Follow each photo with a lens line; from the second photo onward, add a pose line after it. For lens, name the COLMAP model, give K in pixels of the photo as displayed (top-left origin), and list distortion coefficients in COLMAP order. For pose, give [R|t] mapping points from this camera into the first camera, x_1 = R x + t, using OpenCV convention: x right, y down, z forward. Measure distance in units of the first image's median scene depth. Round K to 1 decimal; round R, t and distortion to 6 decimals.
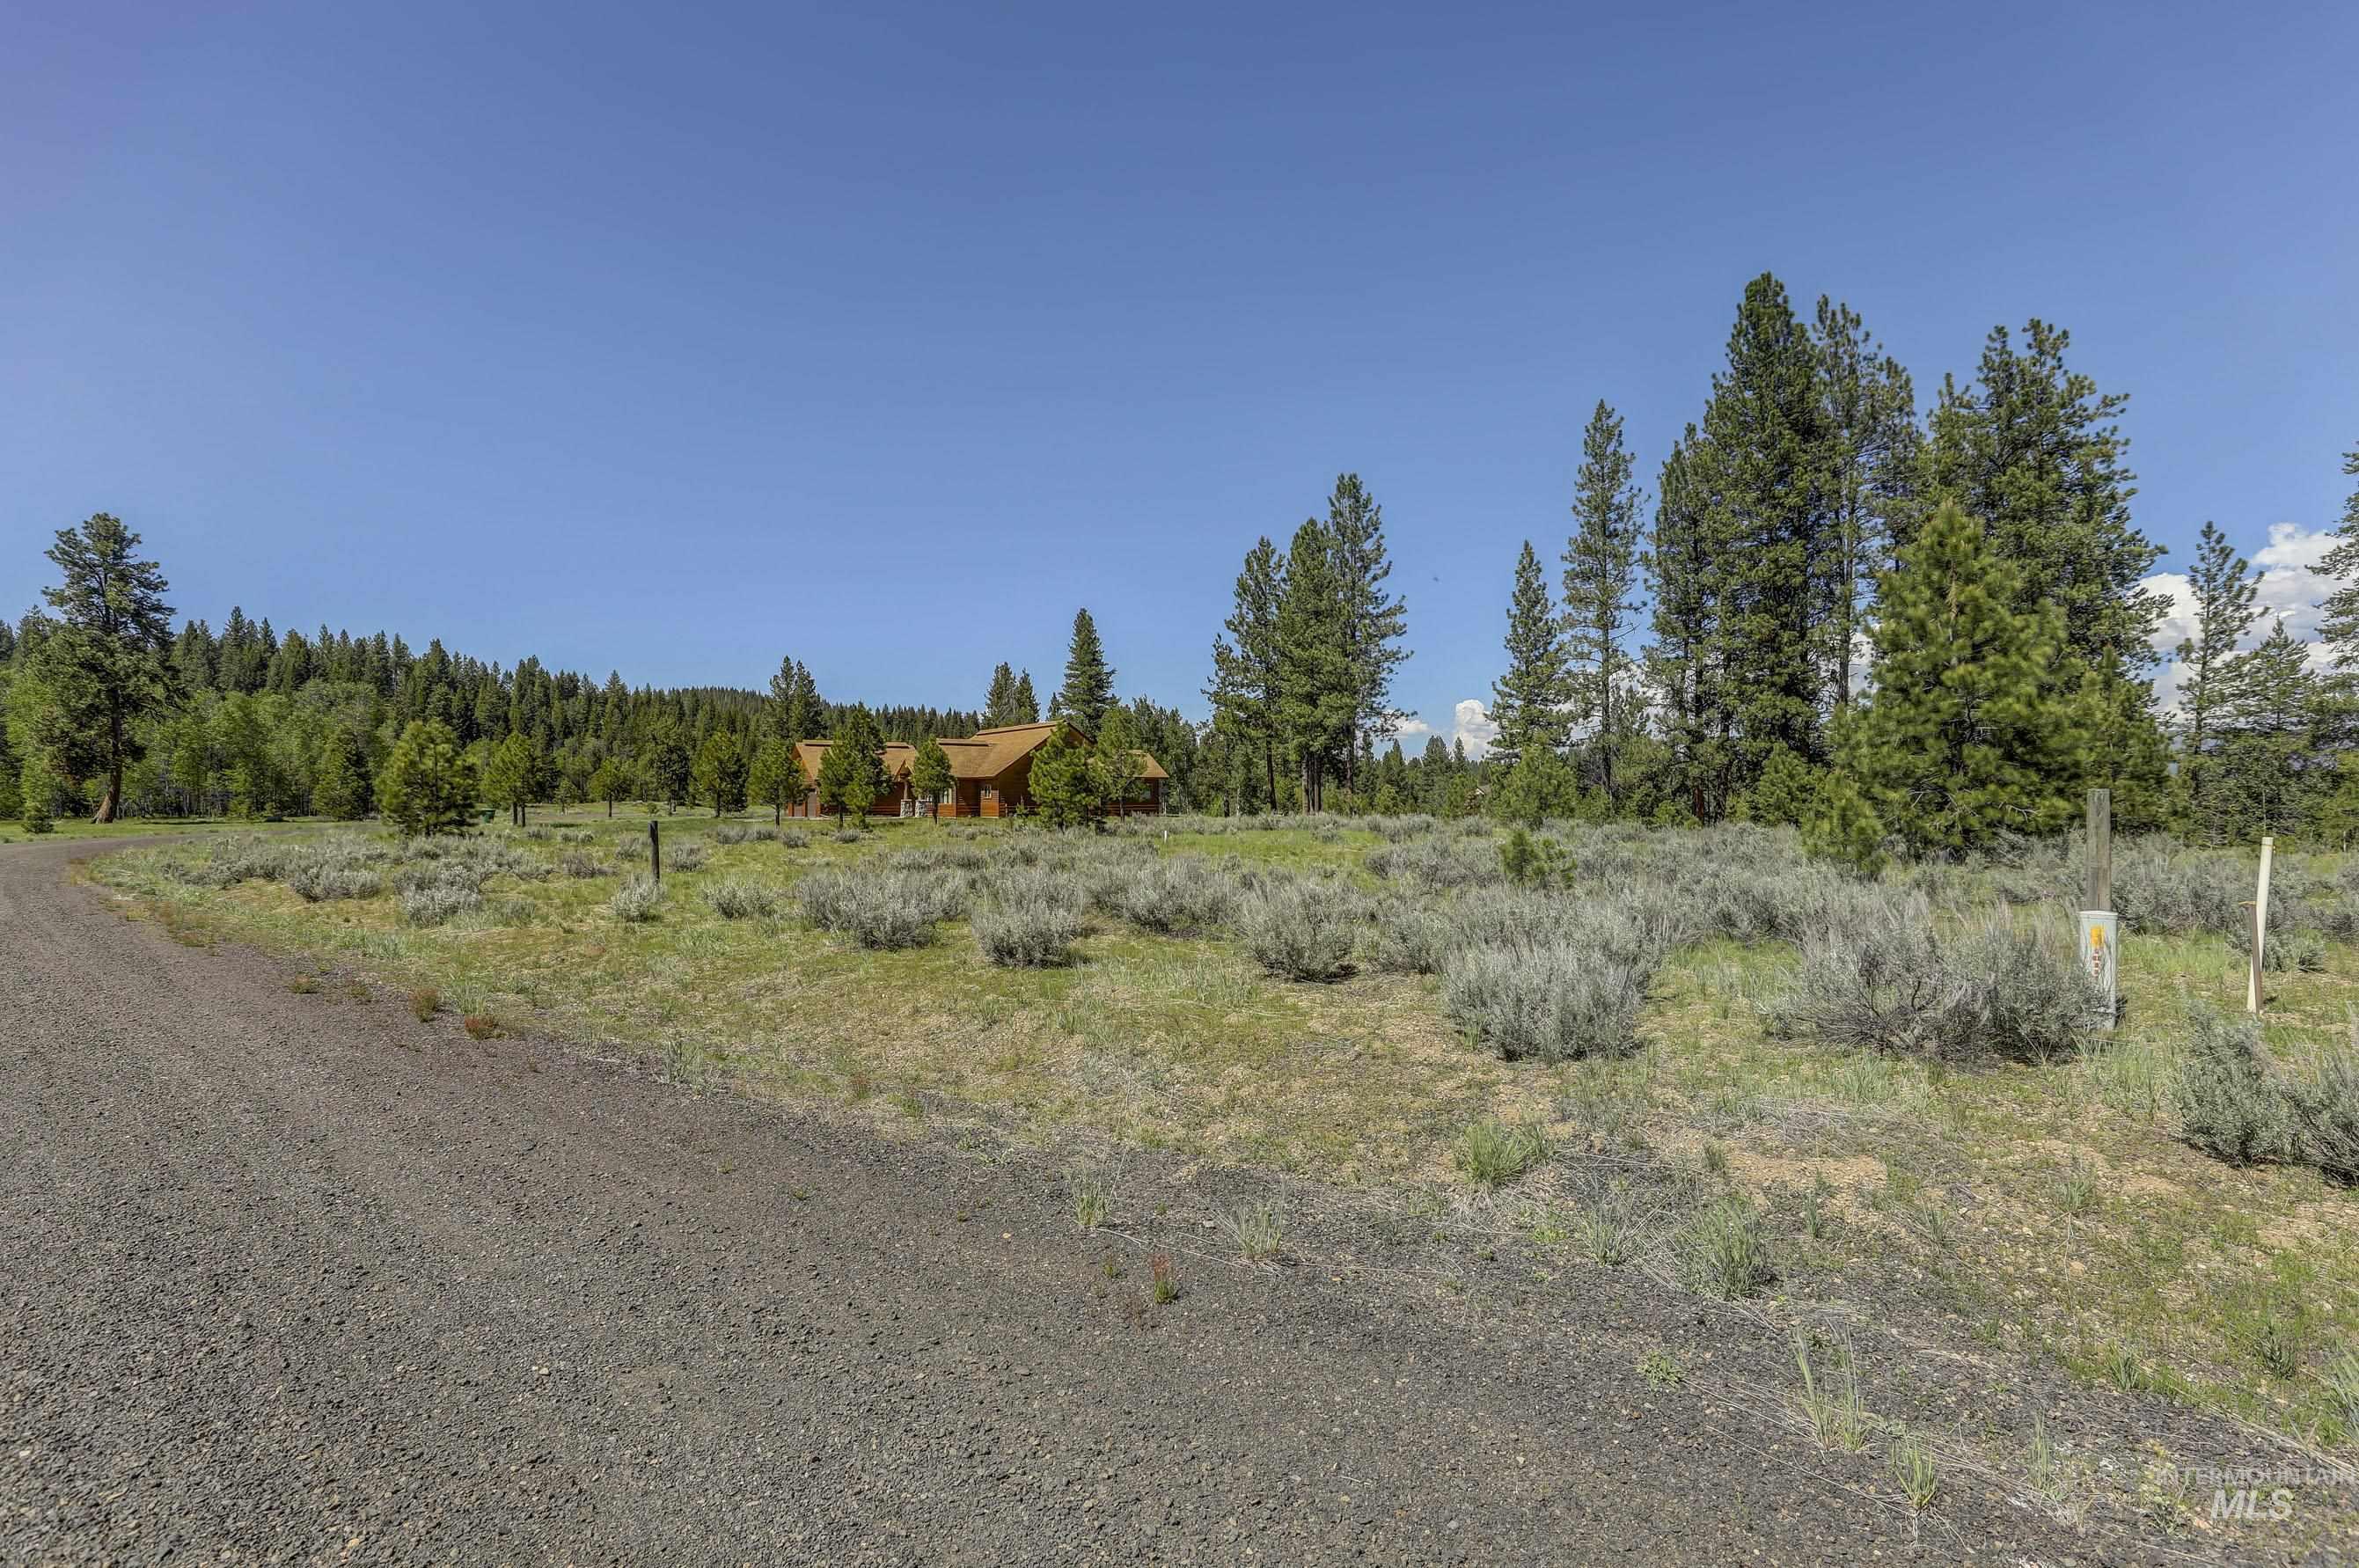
lens RADIAL K [[1092.1, 0, 1212.9], [0, 1092.1, 794.8], [0, 0, 1]] dist [-0.027642, 0.006326]
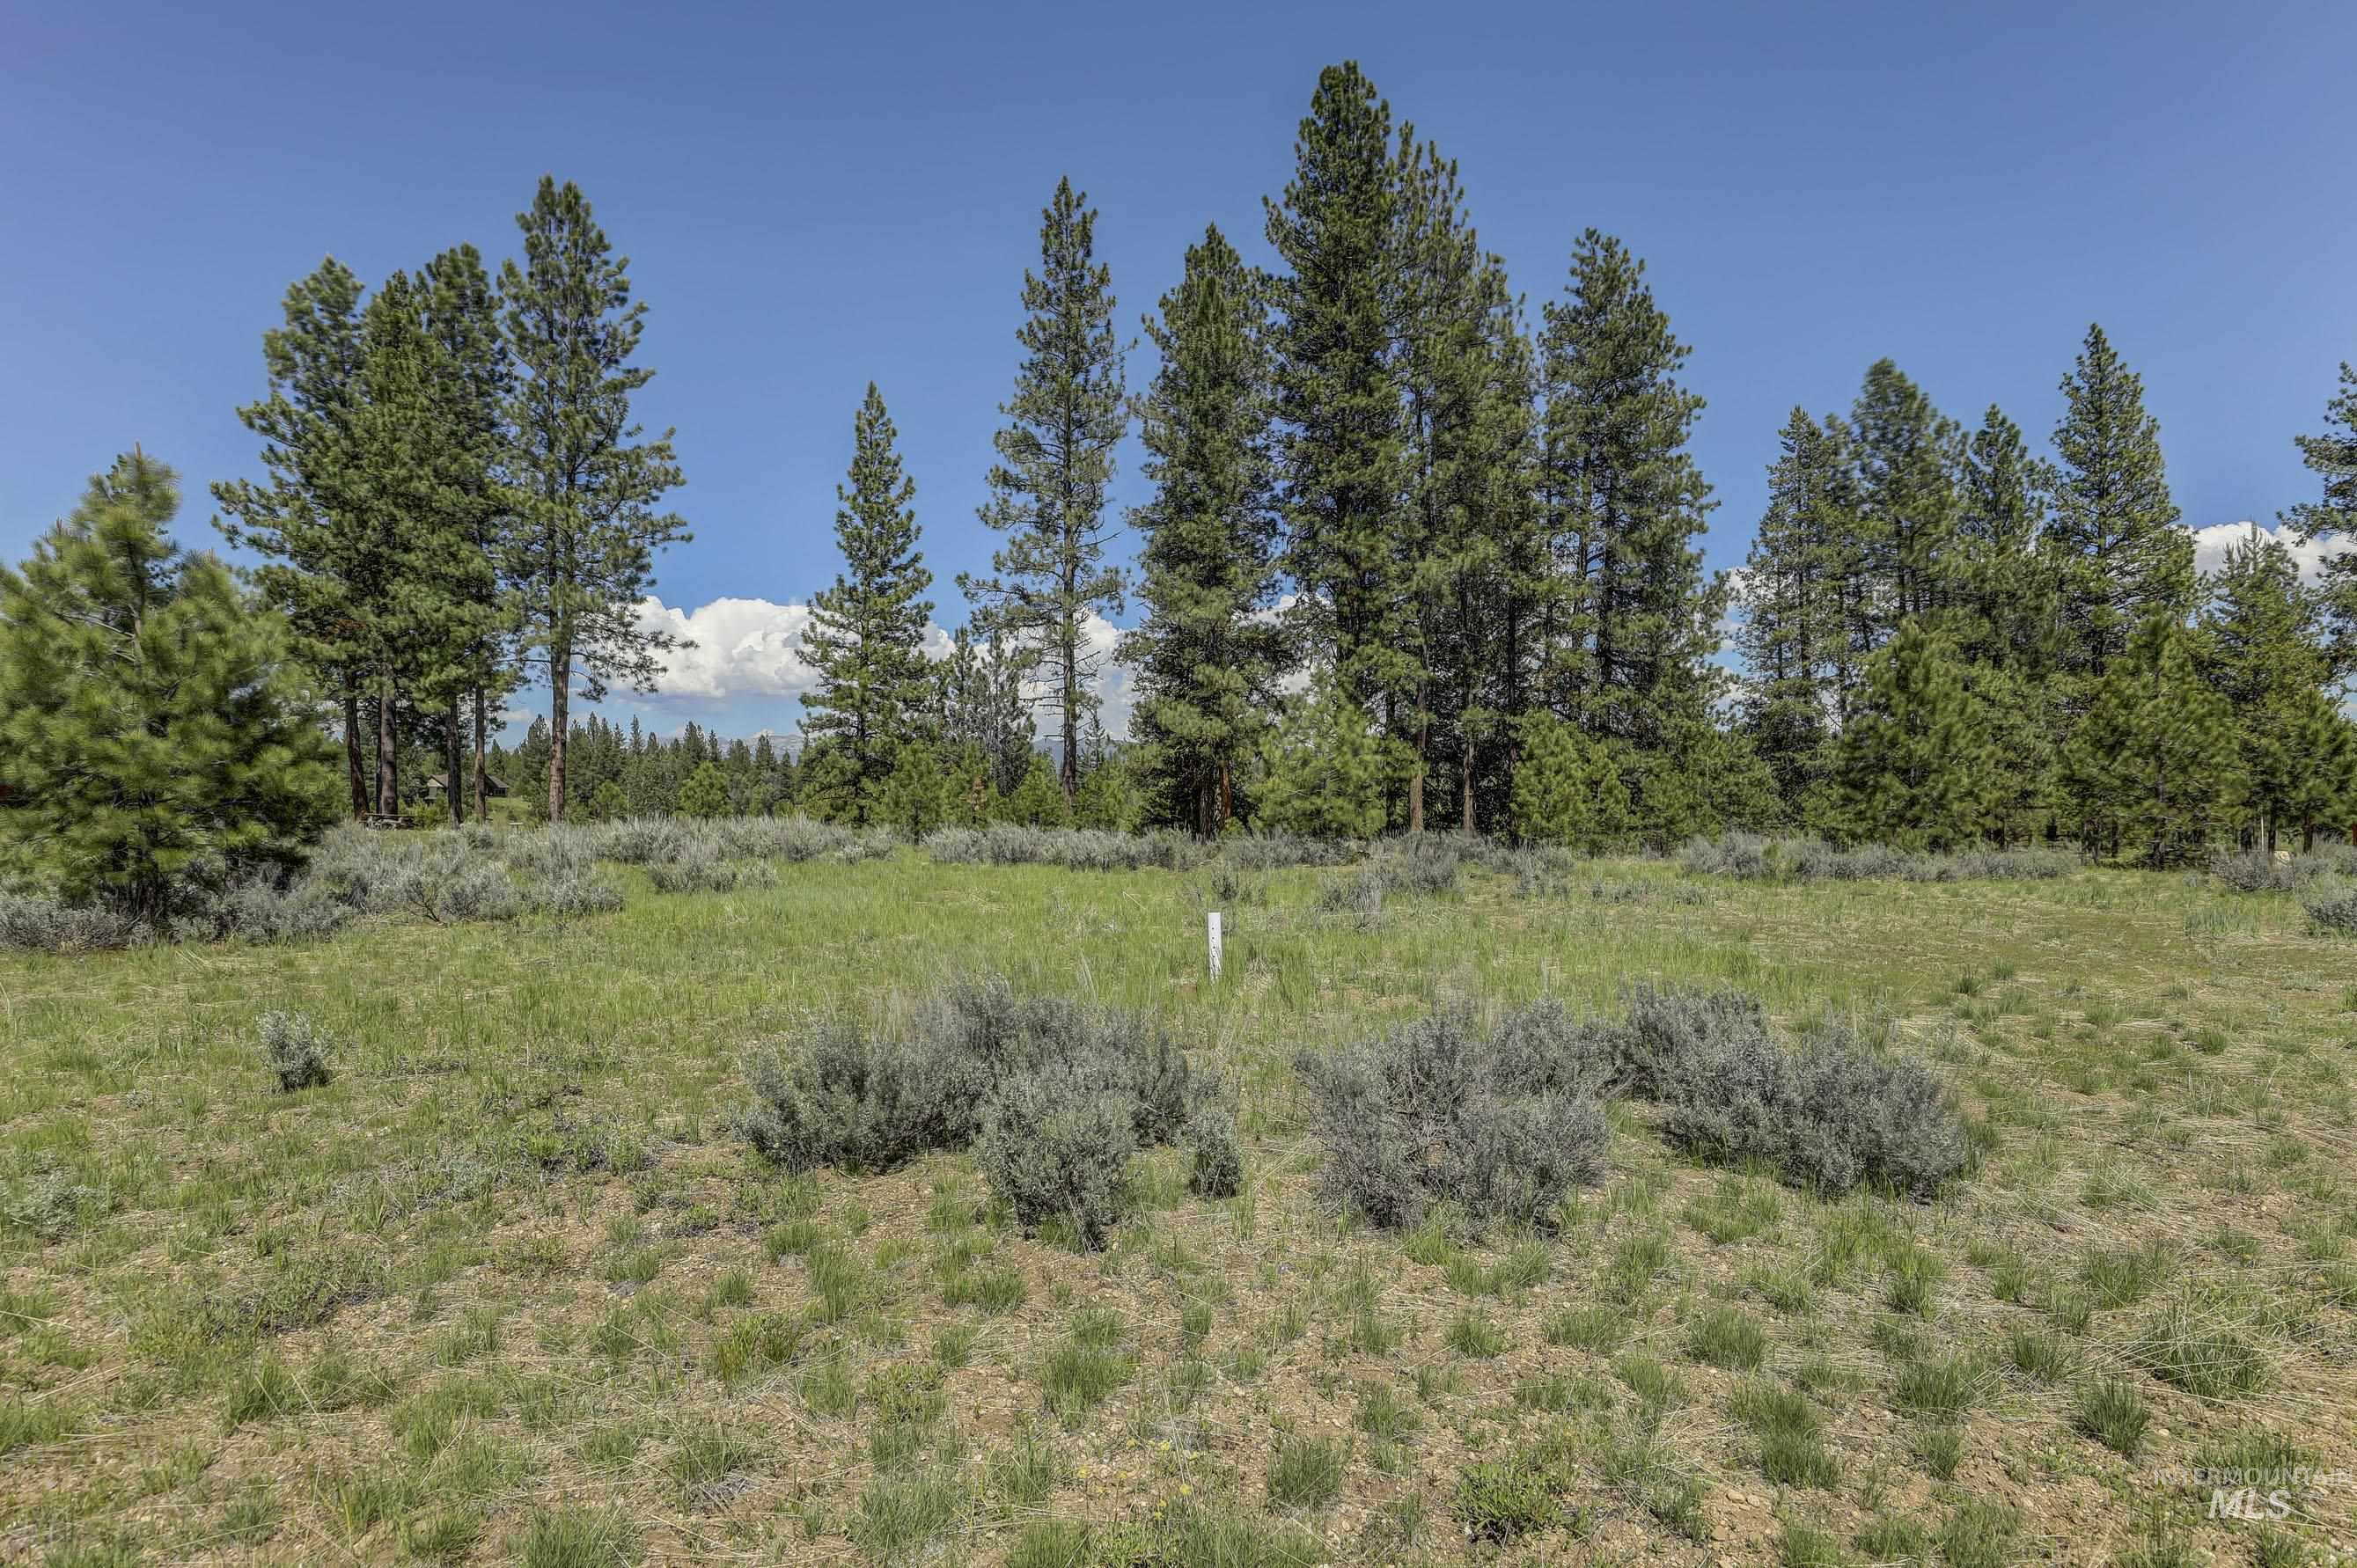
lens RADIAL K [[1243.0, 0, 1185.8], [0, 1243.0, 779.6], [0, 0, 1]] dist [-0.015749, 0.002720]
pose [[0.678430, 0.020977, 0.734366, -0.177181], [-0.013852, 0.999780, -0.015761, 0.008126], [-0.734535, 0.000520, 0.678571, 0.604889]]
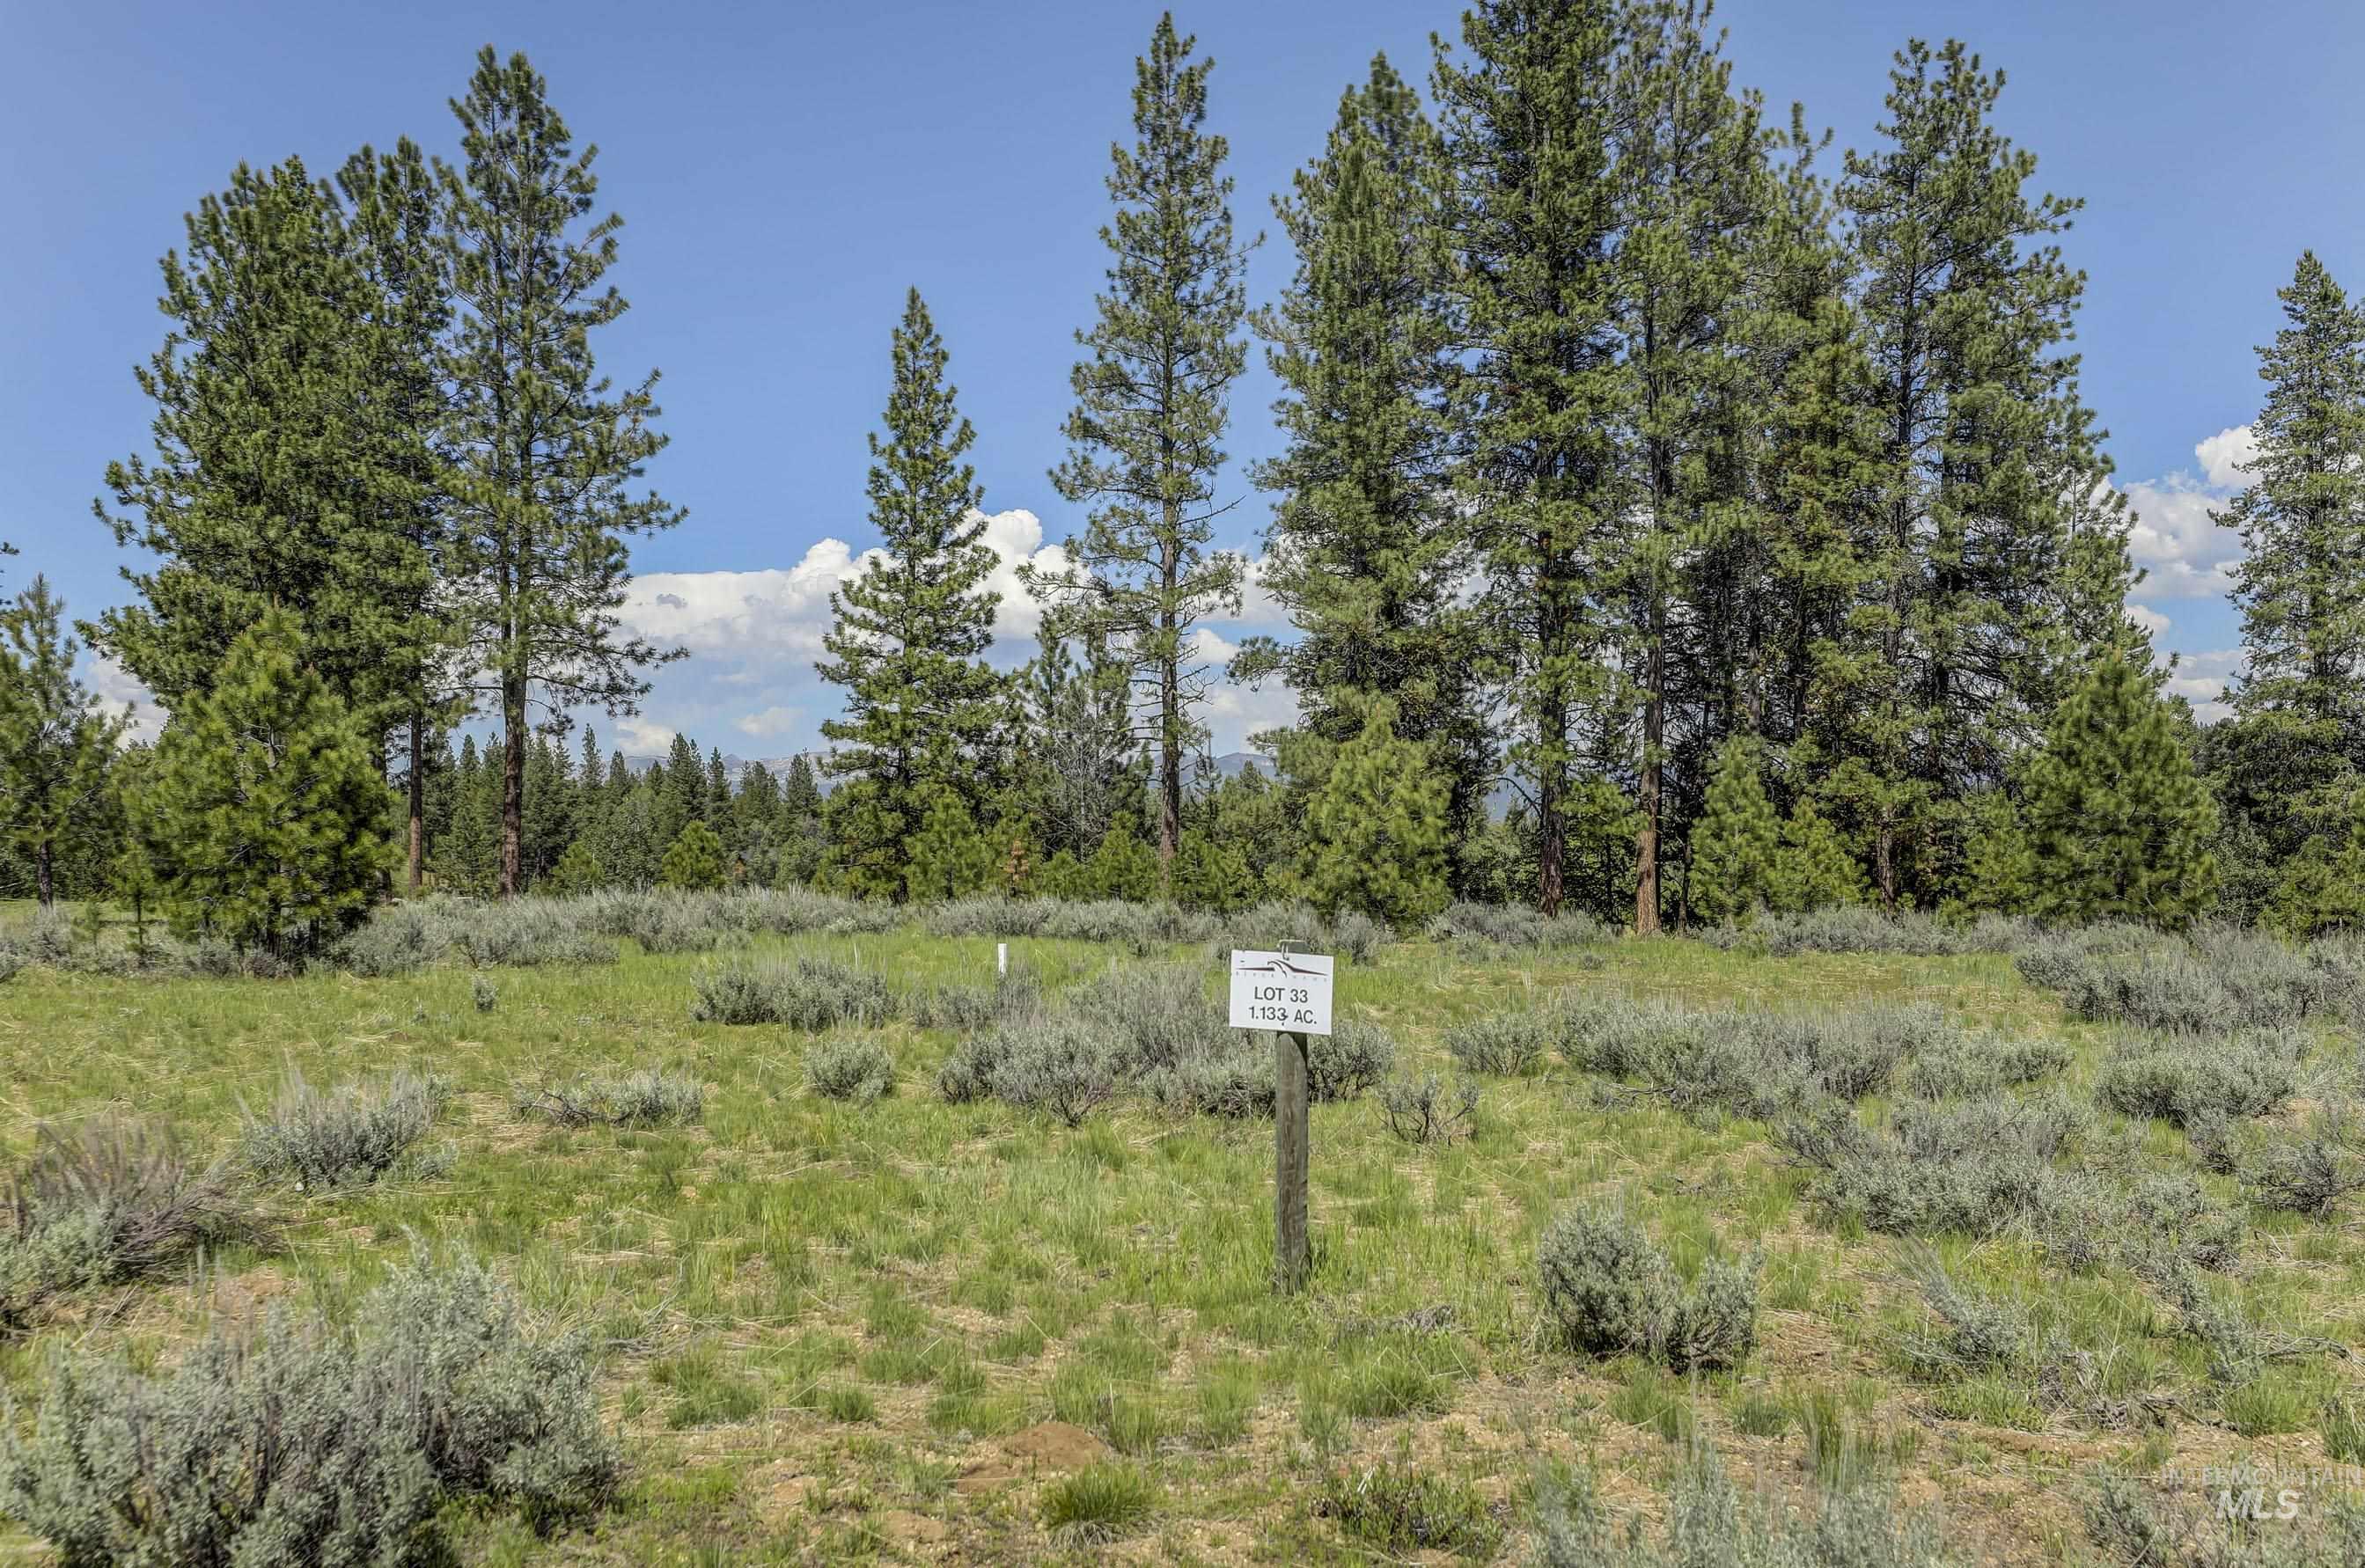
lens RADIAL K [[2275.9, 0, 1180.9], [0, 2275.9, 814.5], [0, 0, 1]] dist [0.044900, 0.000000]
pose [[0.789230, 0.022019, 0.613702, -0.326667], [-0.012777, 0.999729, -0.019438, 0.004925], [-0.613964, 0.007500, 0.789298, 0.288701]]
